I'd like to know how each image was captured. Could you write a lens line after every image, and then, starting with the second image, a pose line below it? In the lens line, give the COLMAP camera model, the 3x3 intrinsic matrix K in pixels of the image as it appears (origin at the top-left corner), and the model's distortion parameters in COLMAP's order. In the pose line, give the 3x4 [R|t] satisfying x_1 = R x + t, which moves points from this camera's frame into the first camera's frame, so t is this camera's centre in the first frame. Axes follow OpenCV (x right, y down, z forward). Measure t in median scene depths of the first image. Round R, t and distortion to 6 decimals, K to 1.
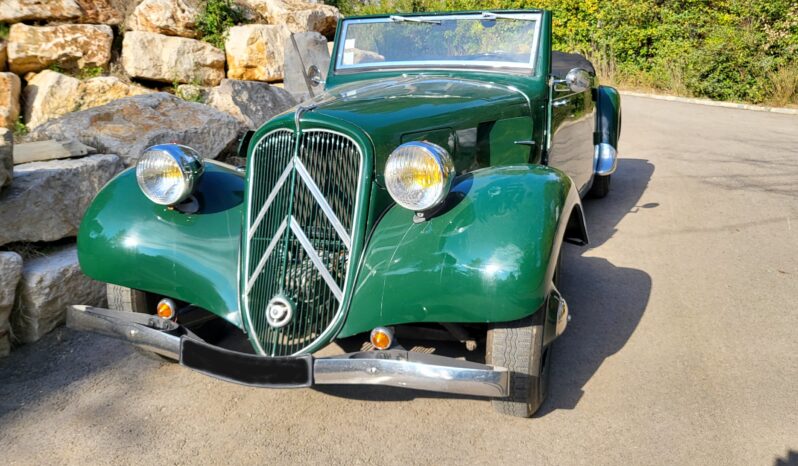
lens RADIAL K [[645.2, 0, 411.4], [0, 645.2, 221.7], [0, 0, 1]] dist [-0.012996, 0.046282]
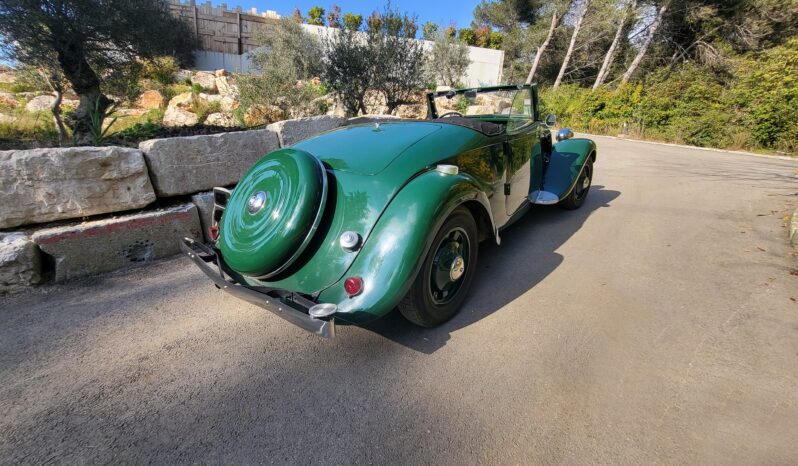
lens RADIAL K [[324.7, 0, 396.6], [0, 324.7, 227.6], [0, 0, 1]] dist [0.003501, -0.000364]
pose [[0.937484, 0.134895, -0.320824, -0.068674], [-0.117041, 0.990337, 0.074394, 0.123847], [0.327759, -0.032193, 0.944213, -0.359132]]
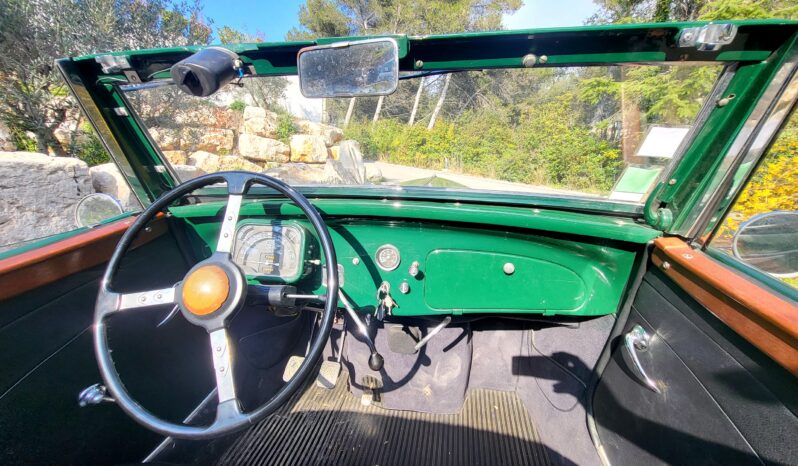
lens RADIAL K [[324.7, 0, 396.4], [0, 324.7, 229.0], [0, 0, 1]] dist [0.003501, -0.000364]
pose [[0.986176, 0.019472, 0.164551, -0.123957], [-0.013754, 0.999264, -0.035814, 0.025986], [-0.165127, 0.033055, 0.985718, -0.052372]]
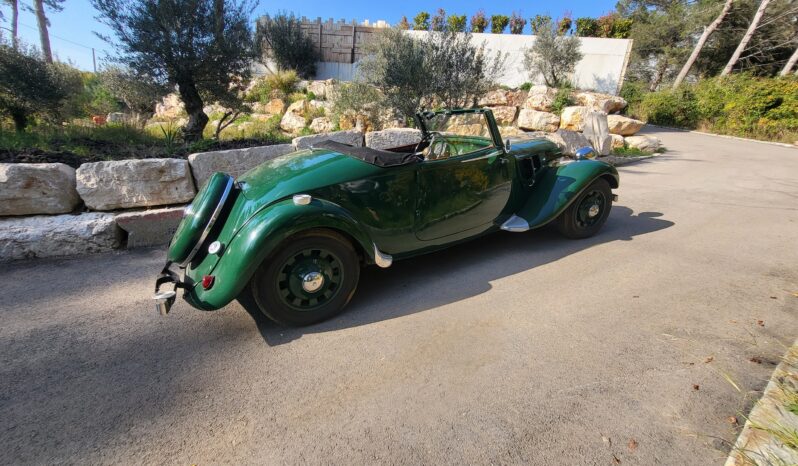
lens RADIAL K [[324.7, 0, 398.3], [0, 324.7, 228.7], [0, 0, 1]] dist [0.003501, -0.000364]
pose [[0.758576, 0.234640, -0.607870, 0.082002], [-0.188682, 0.972043, 0.139752, 0.078226], [0.623668, 0.008681, 0.781641, -0.307188]]
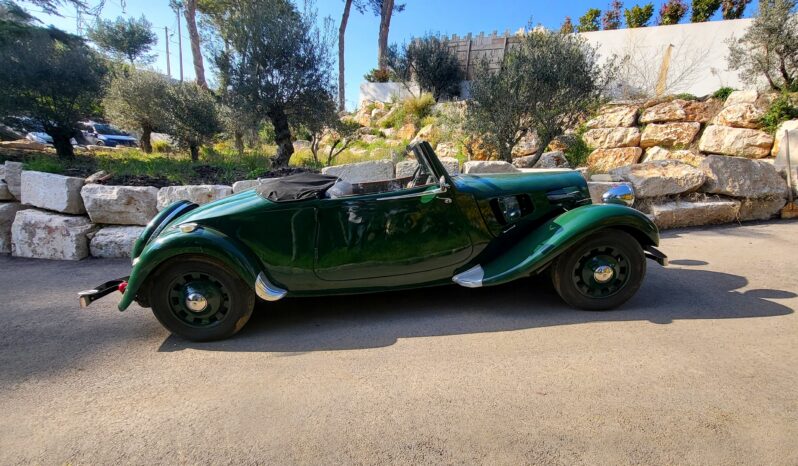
lens RADIAL K [[378.5, 0, 422.2], [0, 378.5, 251.2], [0, 0, 1]] dist [0.004826, 0.000010]
pose [[0.424175, 0.269702, -0.864486, 0.225407], [-0.227684, 0.955718, 0.186447, 0.024959], [0.876490, 0.117744, 0.466799, -0.153503]]
